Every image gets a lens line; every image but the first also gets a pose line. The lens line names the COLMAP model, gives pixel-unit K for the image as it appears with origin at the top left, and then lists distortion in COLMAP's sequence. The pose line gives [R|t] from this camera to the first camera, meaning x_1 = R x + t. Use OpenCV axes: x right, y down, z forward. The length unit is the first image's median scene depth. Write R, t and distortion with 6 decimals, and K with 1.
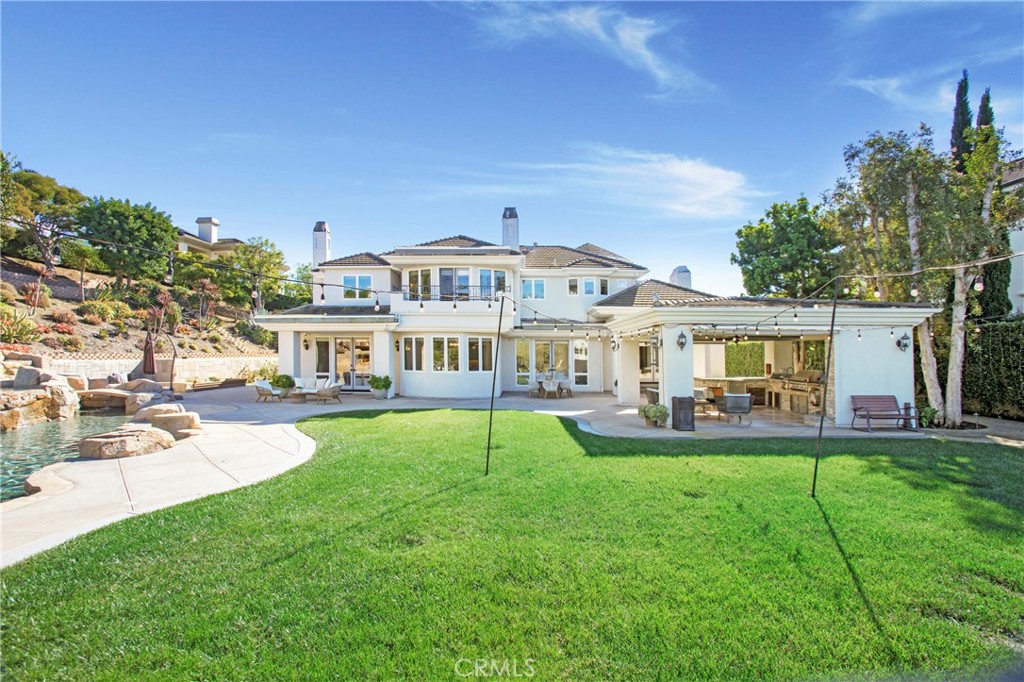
lens RADIAL K [[513.0, 0, 508.6], [0, 513.0, 343.6], [0, 0, 1]] dist [-0.004771, 0.001184]
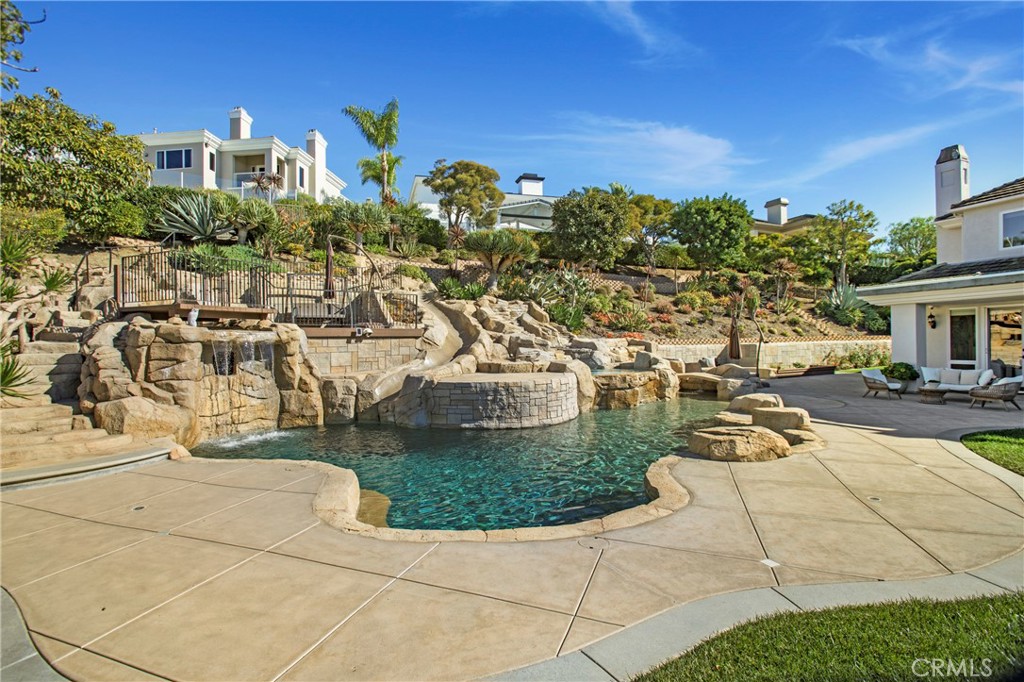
lens RADIAL K [[480.0, 0, 512.0], [0, 480.0, 341.0], [0, 0, 1]] dist [0.000617, -0.000237]
pose [[0.523948, -0.015418, -0.851611, -0.115277], [0.035447, 0.999365, 0.003715, 0.005071], [0.851012, -0.032134, 0.524161, 0.122662]]
